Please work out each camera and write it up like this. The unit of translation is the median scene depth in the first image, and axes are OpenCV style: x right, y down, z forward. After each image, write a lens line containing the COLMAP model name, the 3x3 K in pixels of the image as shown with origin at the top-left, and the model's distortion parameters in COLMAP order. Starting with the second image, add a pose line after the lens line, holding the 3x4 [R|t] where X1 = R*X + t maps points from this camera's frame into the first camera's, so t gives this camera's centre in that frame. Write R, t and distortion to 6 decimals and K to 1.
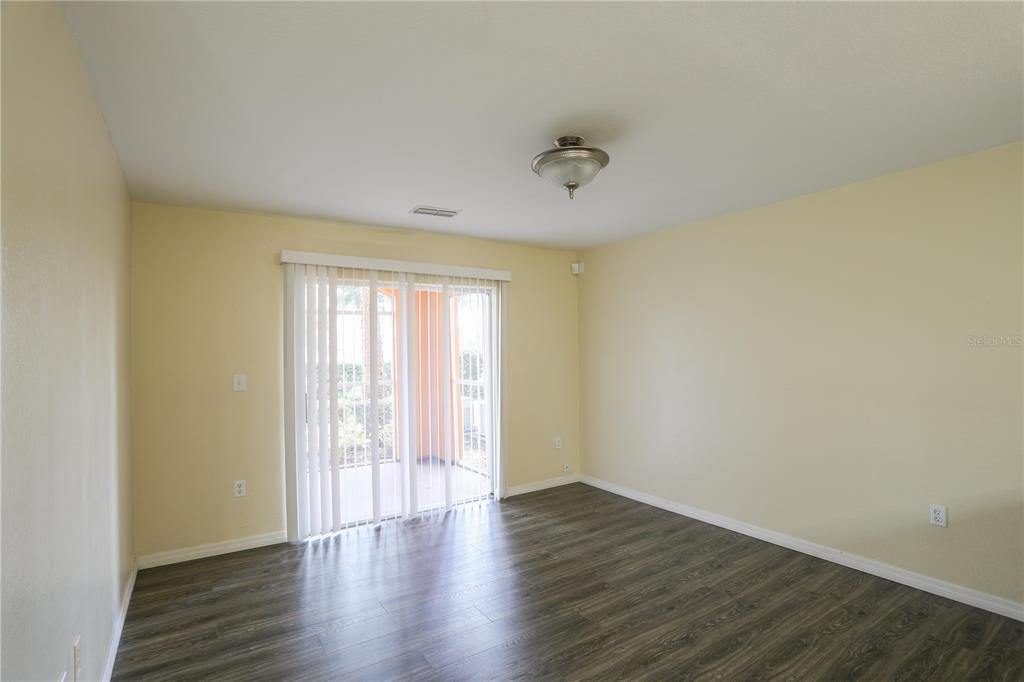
lens RADIAL K [[502.4, 0, 515.4], [0, 502.4, 344.5], [0, 0, 1]] dist [-0.060504, 0.023534]
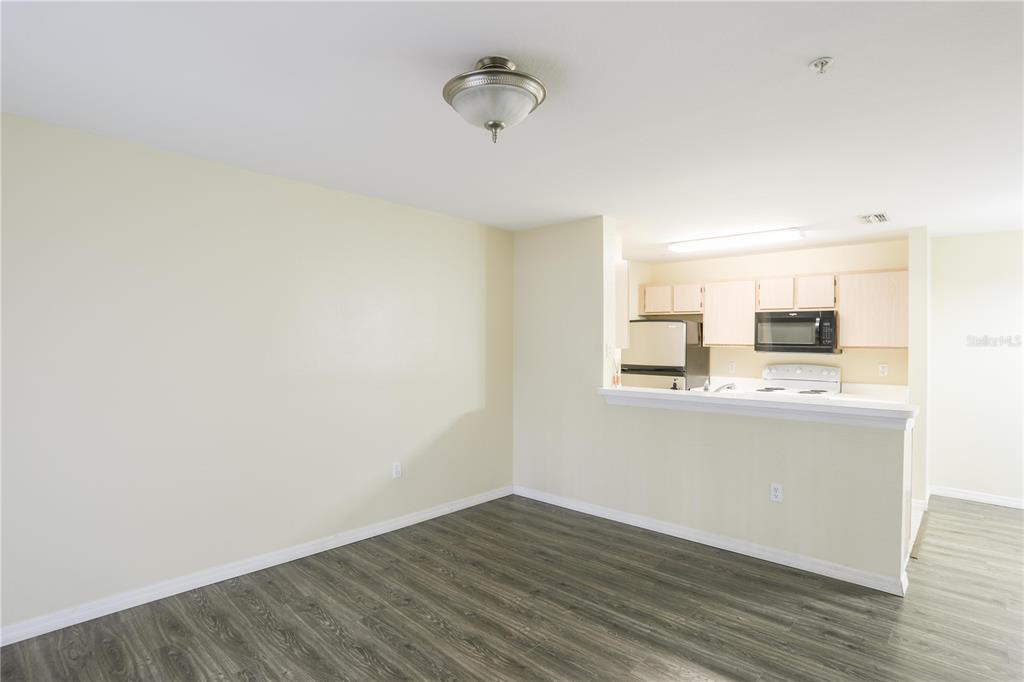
lens RADIAL K [[520.5, 0, 515.3], [0, 520.5, 347.7], [0, 0, 1]] dist [-0.024211, 0.000980]
pose [[-0.246102, -0.001718, 0.969242, -0.589714], [-0.026264, 0.999643, -0.004896, 0.014221], [-0.968888, -0.026661, -0.246060, 1.037273]]
